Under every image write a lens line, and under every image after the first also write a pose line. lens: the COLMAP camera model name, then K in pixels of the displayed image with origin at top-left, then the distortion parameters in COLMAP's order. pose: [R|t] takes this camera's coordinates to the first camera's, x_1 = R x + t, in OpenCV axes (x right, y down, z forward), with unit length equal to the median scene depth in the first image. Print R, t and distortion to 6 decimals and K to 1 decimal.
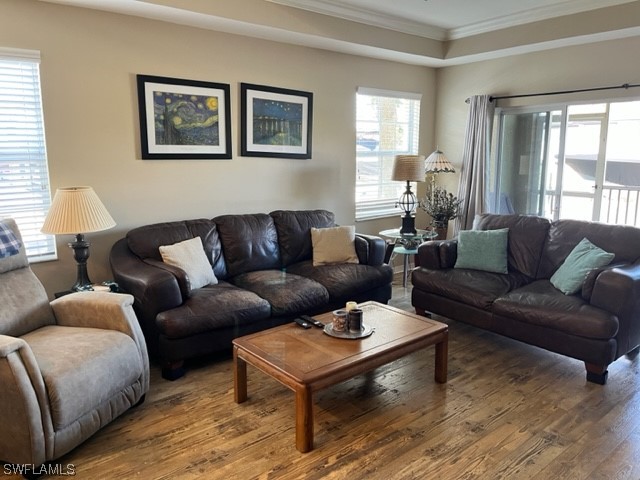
lens RADIAL K [[485.4, 0, 320.2], [0, 485.4, 237.8], [0, 0, 1]] dist [0.063743, -0.083245]
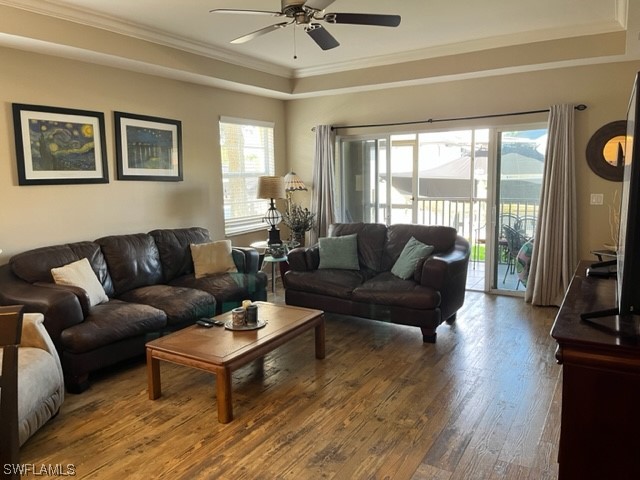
lens RADIAL K [[485.4, 0, 321.2], [0, 485.4, 241.2], [0, 0, 1]] dist [0.063743, -0.083245]
pose [[0.944717, -0.063633, 0.321653, -0.115523], [0.074681, 0.996962, -0.022113, 0.023967], [-0.319269, 0.044912, 0.946599, -0.160444]]
